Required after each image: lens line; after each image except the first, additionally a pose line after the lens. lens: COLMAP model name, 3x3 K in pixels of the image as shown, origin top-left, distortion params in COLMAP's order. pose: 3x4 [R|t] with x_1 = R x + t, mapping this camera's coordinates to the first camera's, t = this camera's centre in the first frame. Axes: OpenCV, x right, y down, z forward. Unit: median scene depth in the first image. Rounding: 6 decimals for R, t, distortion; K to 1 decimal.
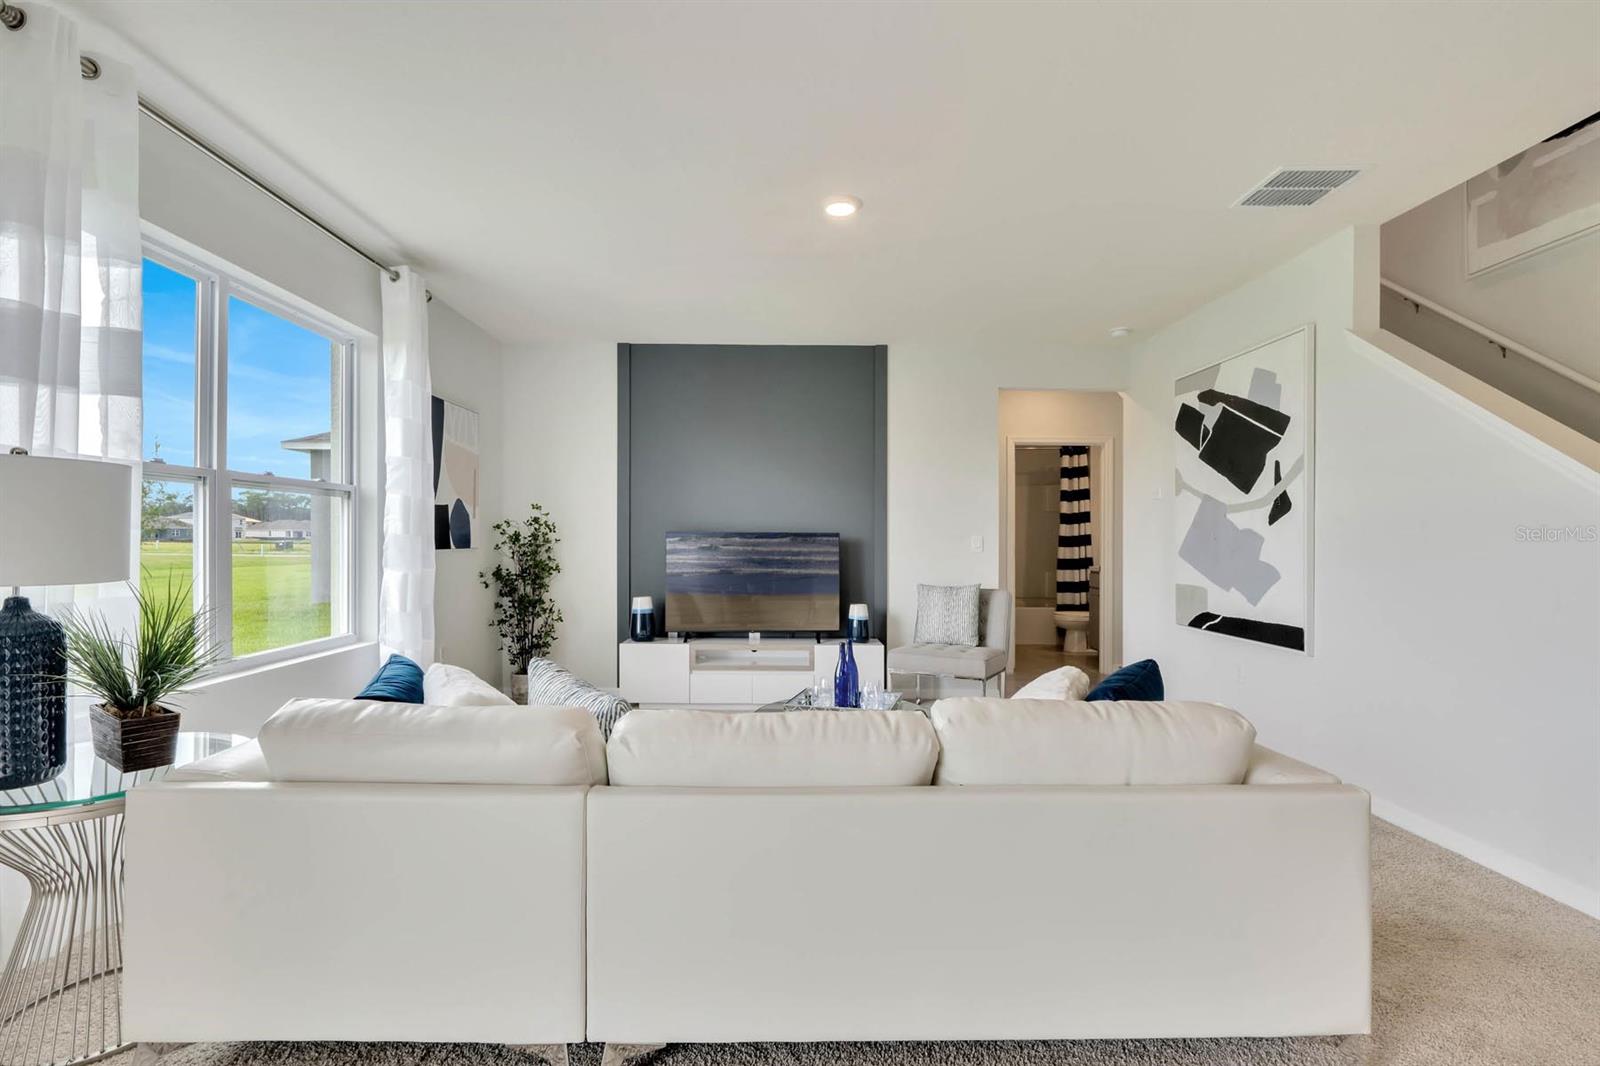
lens RADIAL K [[734.9, 0, 792.7], [0, 734.9, 540.4], [0, 0, 1]] dist [0.003975, 0.000463]
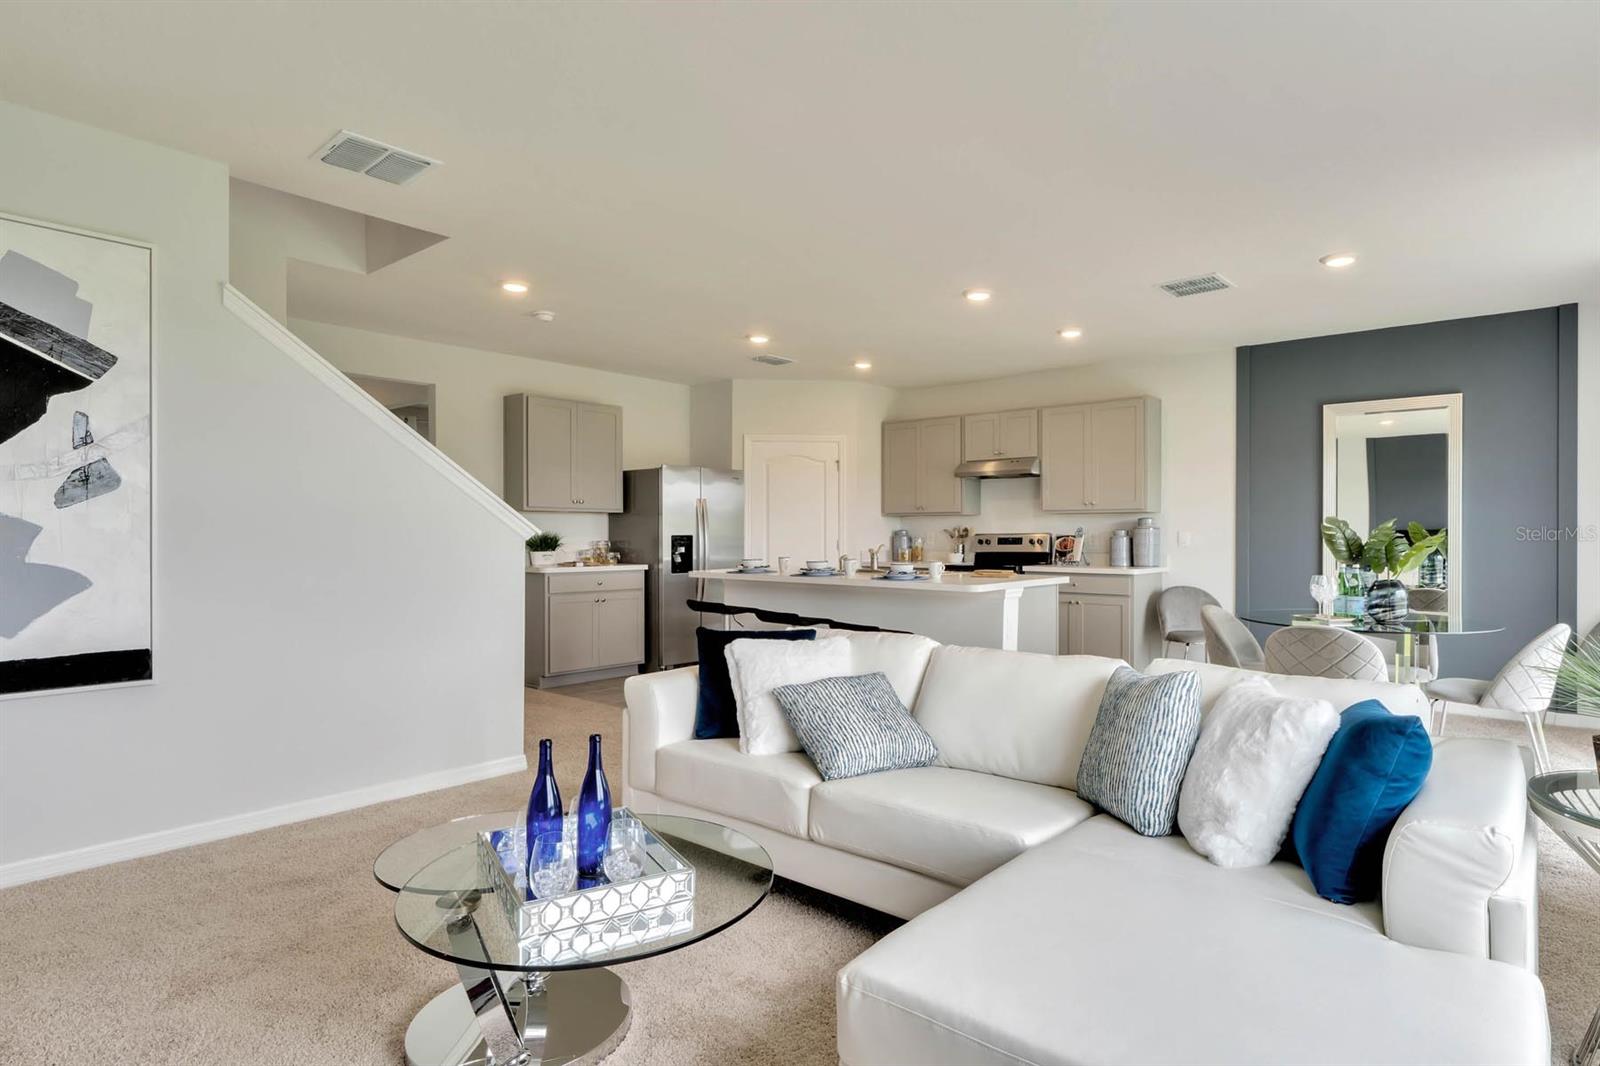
lens RADIAL K [[854.8, 0, 832.9], [0, 854.8, 535.4], [0, 0, 1]] dist [-0.001562, -0.000106]
pose [[-0.745158, -0.009863, 0.666814, -0.404317], [-0.005444, 0.999947, 0.008707, -0.006738], [-0.666865, 0.002858, -0.745173, 1.183212]]
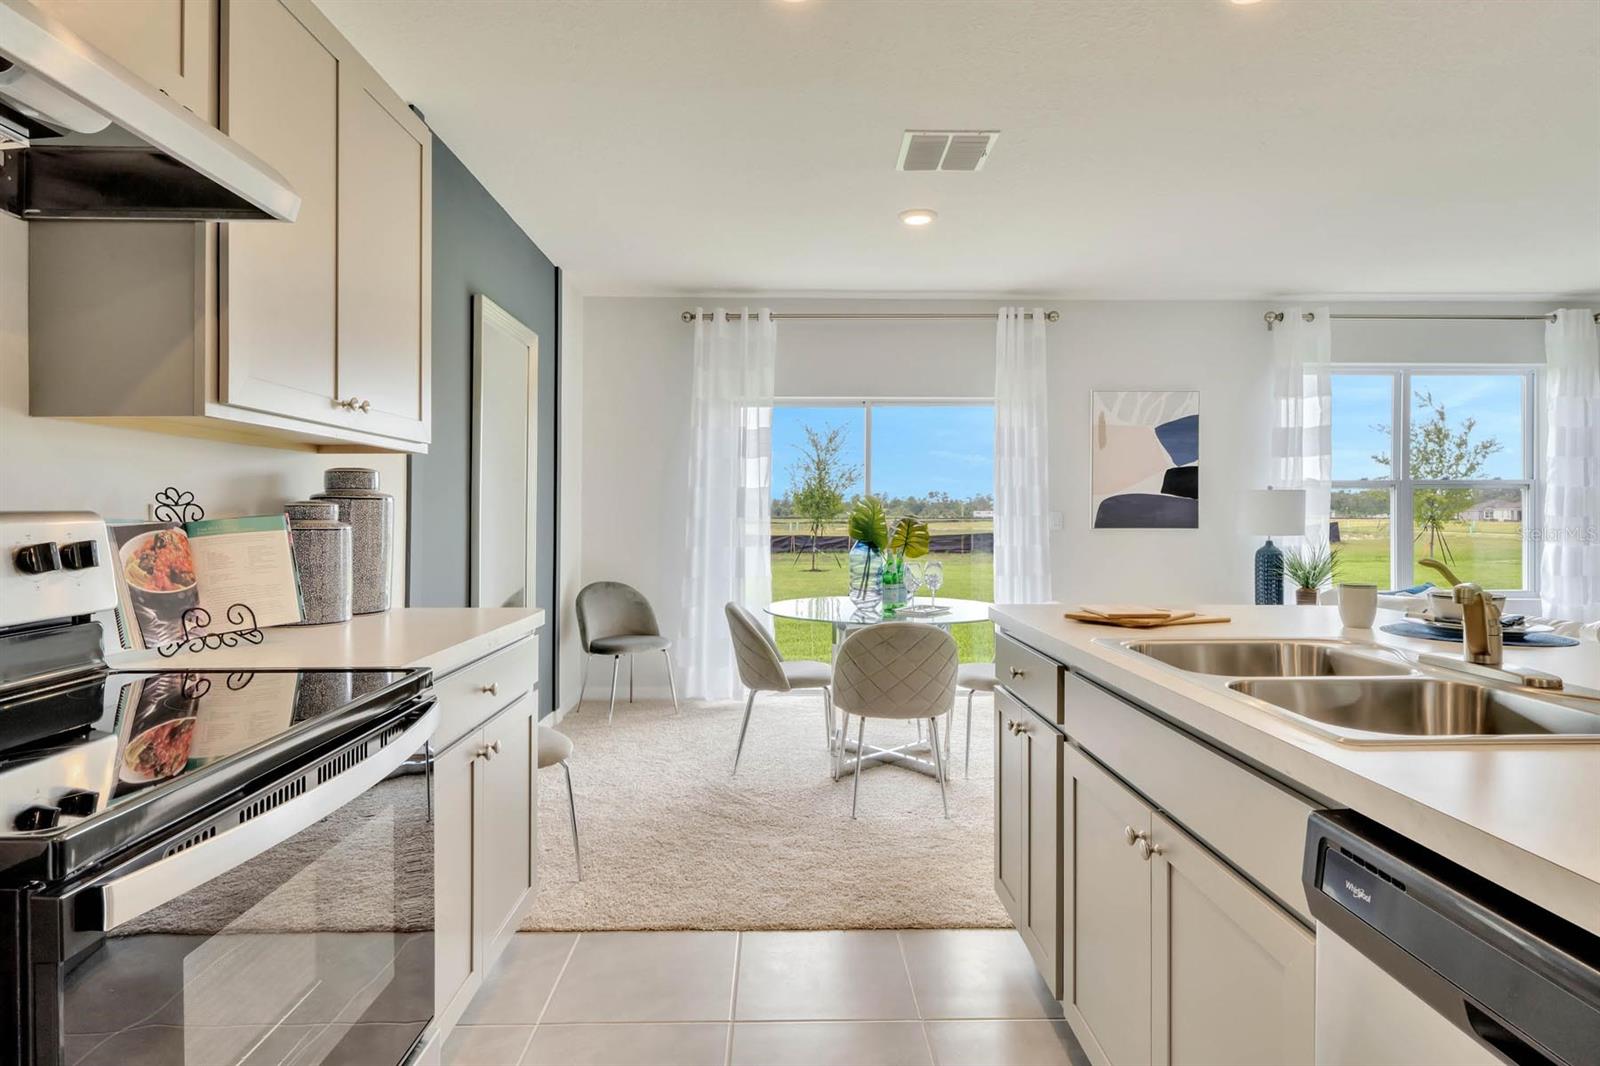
lens RADIAL K [[854.8, 0, 809.5], [0, 854.8, 516.5], [0, 0, 1]] dist [-0.001562, -0.000106]
pose [[0.000830, -0.007990, -0.999968, 0.959006], [-0.001525, 0.999967, -0.007991, 0.007592], [0.999998, 0.001531, 0.000817, -0.319110]]
